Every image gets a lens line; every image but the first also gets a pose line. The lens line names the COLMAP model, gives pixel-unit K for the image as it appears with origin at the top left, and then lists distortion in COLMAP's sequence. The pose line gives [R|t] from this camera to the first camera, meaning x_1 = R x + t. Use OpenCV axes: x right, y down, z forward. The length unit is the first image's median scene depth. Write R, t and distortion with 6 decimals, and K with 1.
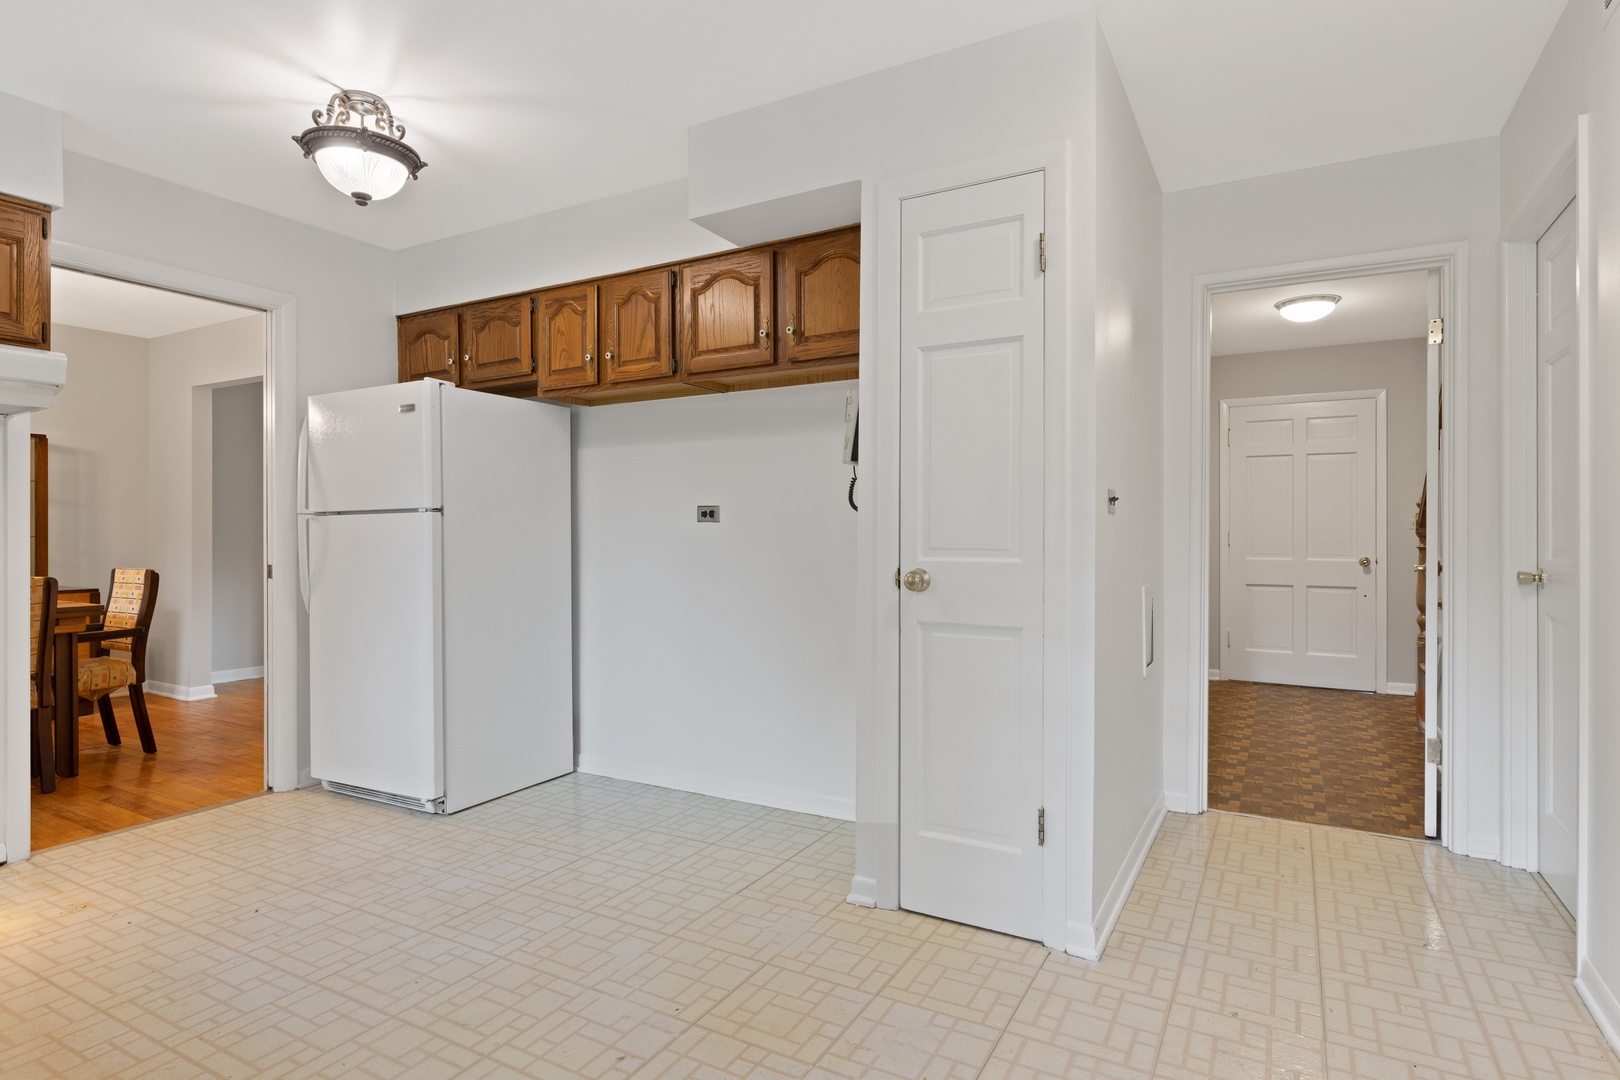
lens RADIAL K [[852.7, 0, 810.0], [0, 852.7, 540.0], [0, 0, 1]] dist [0.001714, 0.000462]
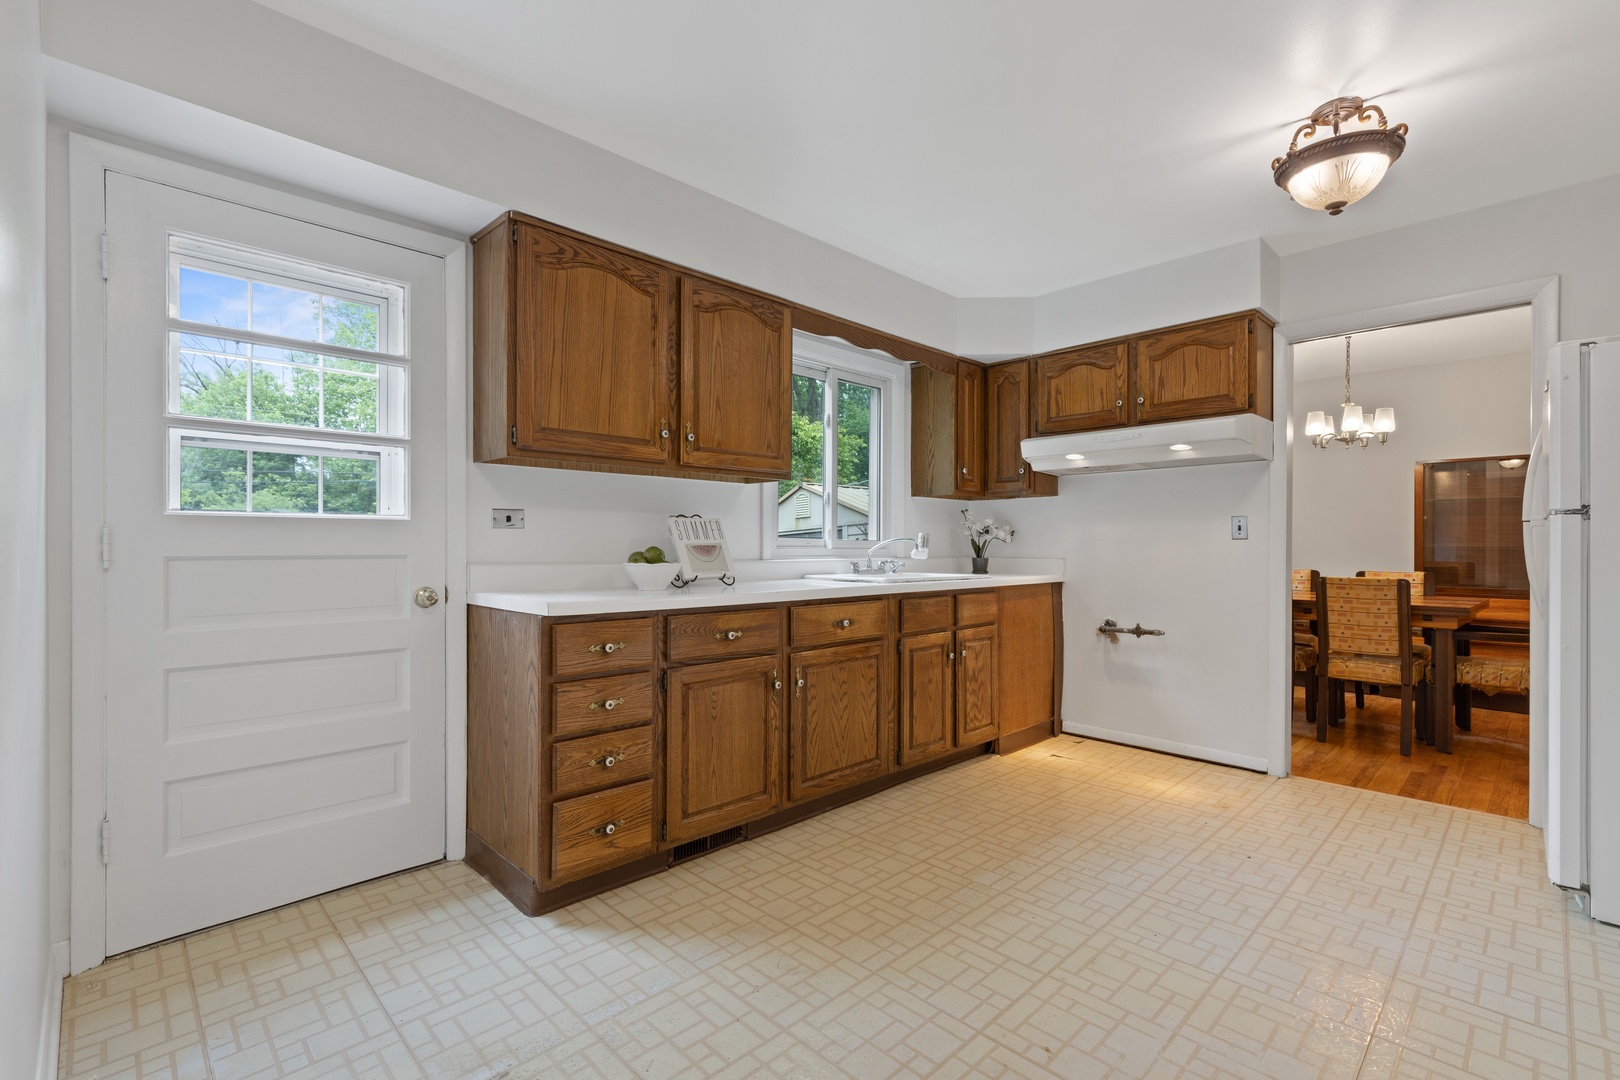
lens RADIAL K [[728.0, 0, 815.1], [0, 728.0, 544.1], [0, 0, 1]] dist [0.002808, 0.000150]
pose [[-0.276301, -0.001599, -0.961070, 0.488225], [-0.010244, 0.999947, 0.001282, 0.001359], [0.961016, 0.010199, -0.276303, 0.676977]]
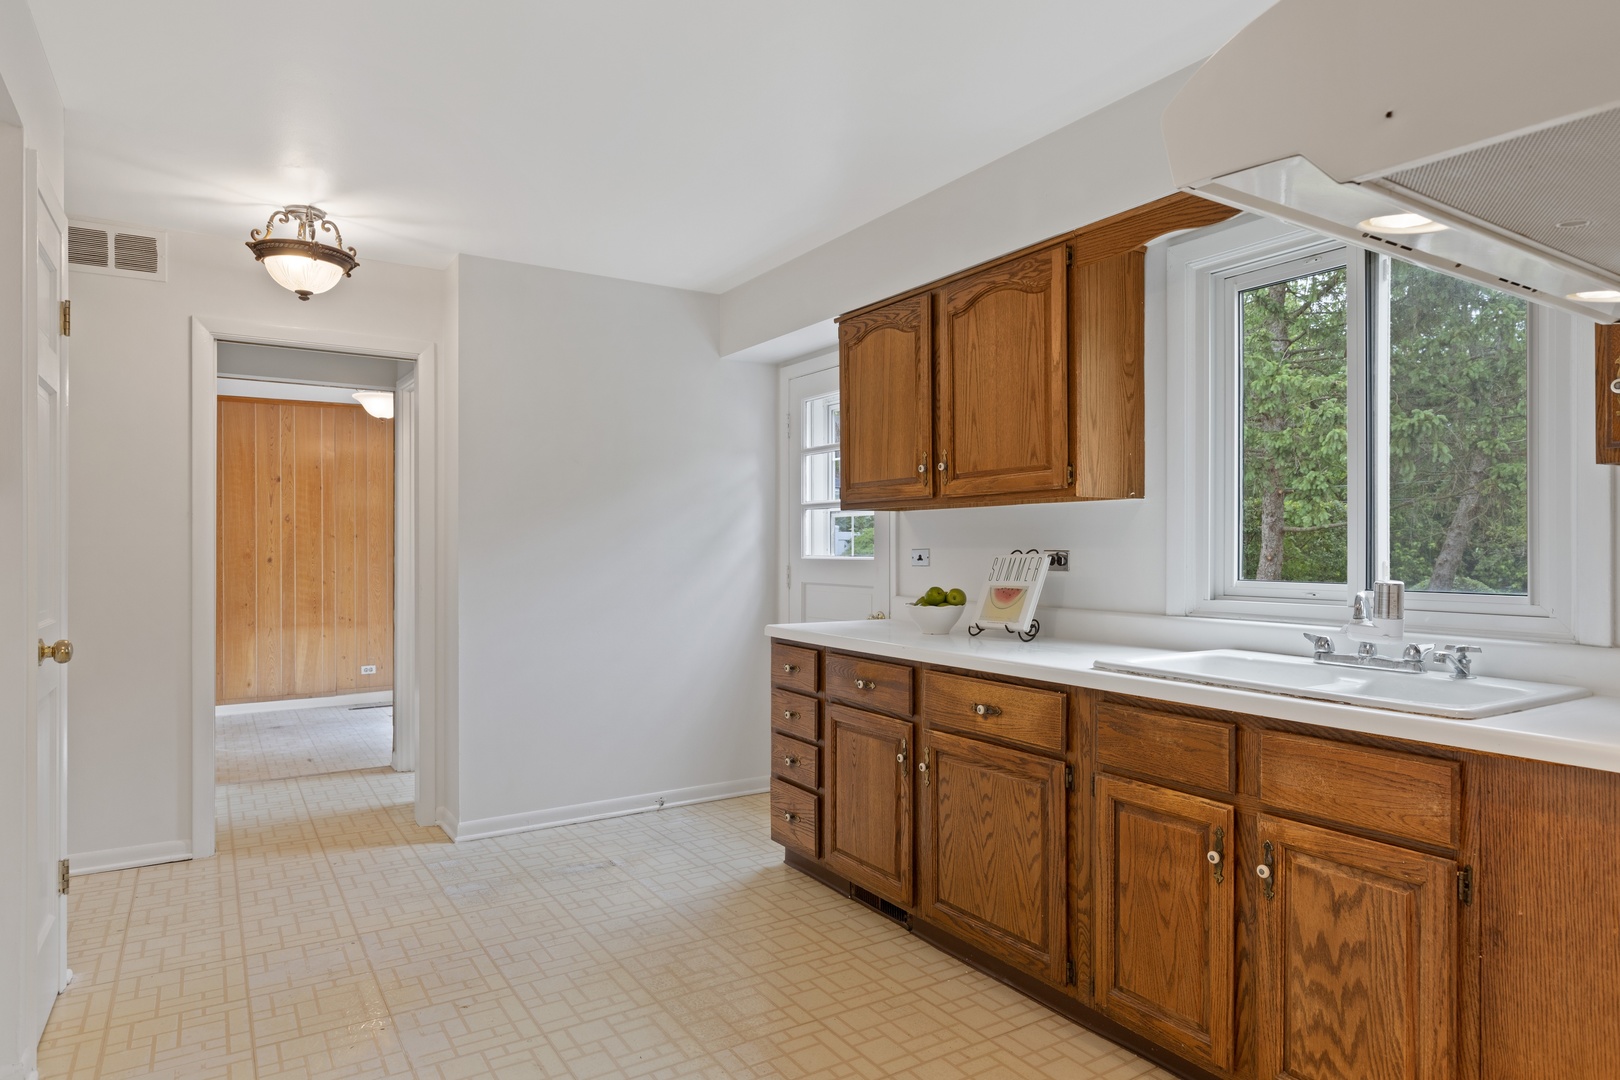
lens RADIAL K [[960.0, 0, 805.9], [0, 960.0, 546.1], [0, 0, 1]] dist [-0.001736, 0.000028]
pose [[-0.876035, 0.000200, 0.482248, -0.940256], [0.002223, 0.999991, 0.003623, -0.052819], [-0.482243, 0.004246, -0.876027, 1.394772]]
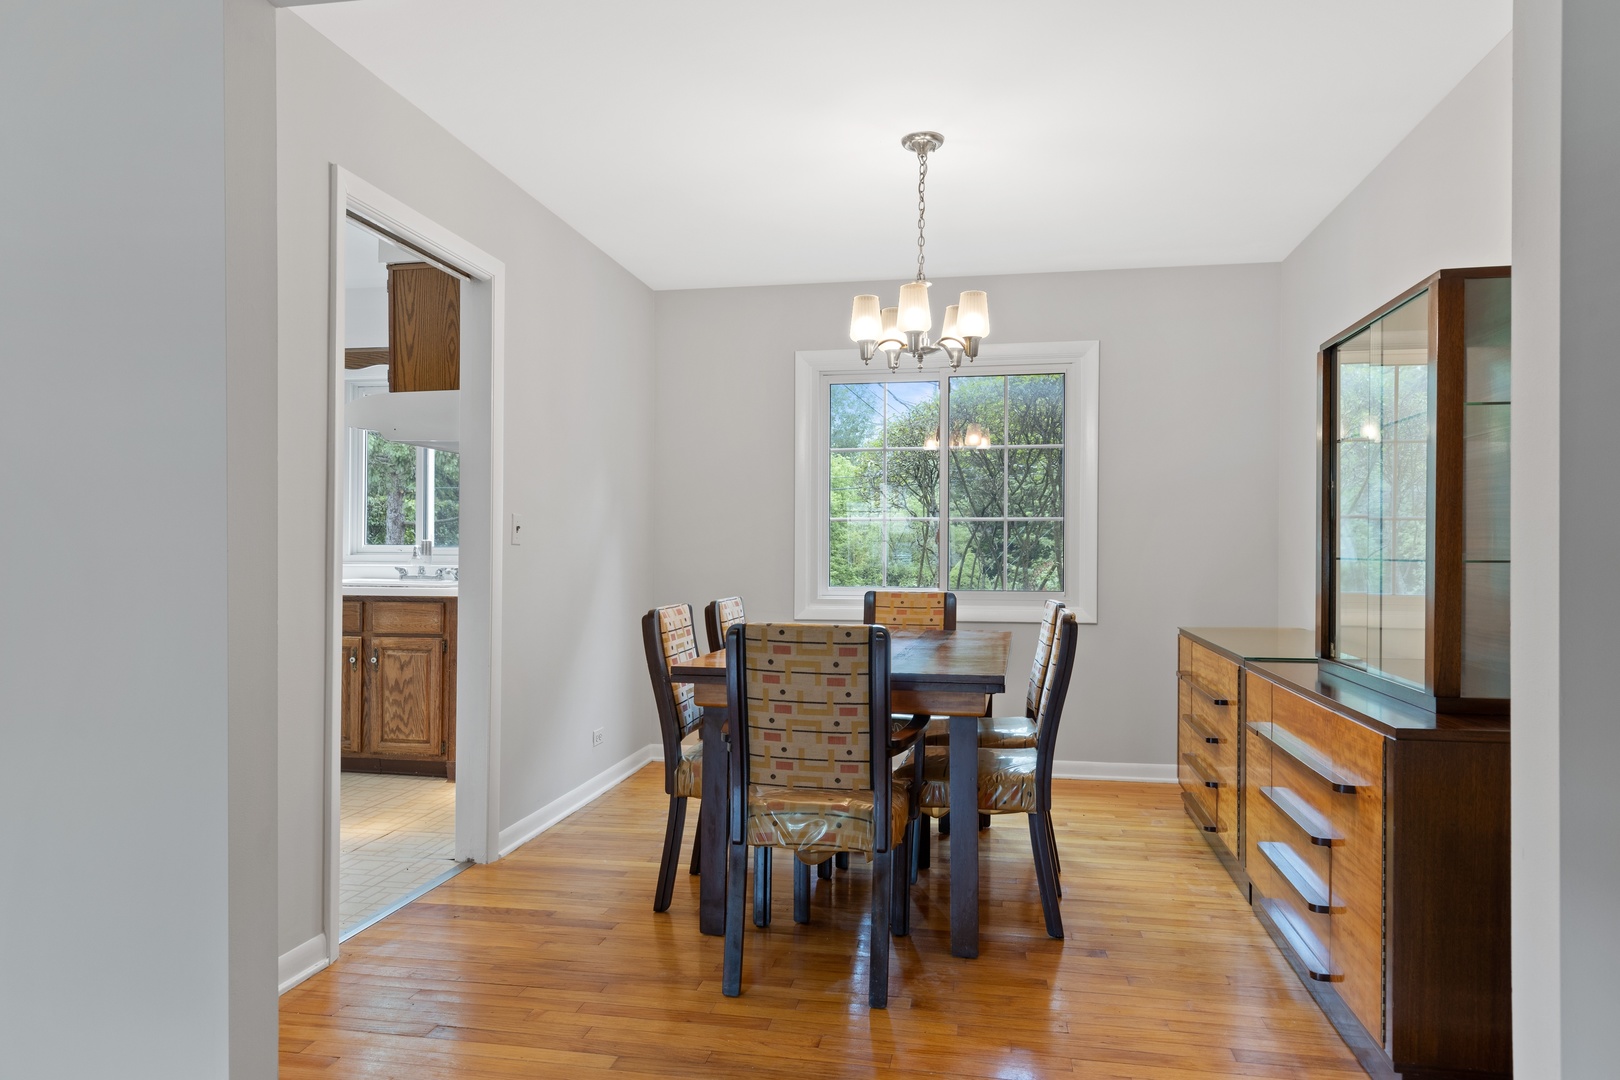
lens RADIAL K [[1030.2, 0, 810.0], [0, 1030.2, 540.0], [0, 0, 1]] dist [0.023504, 0.000090]
pose [[-0.947737, -0.004070, -0.319028, -1.046371], [-0.004188, 0.999991, -0.000316, -0.023192], [0.319026, 0.001037, -0.947745, 2.658622]]
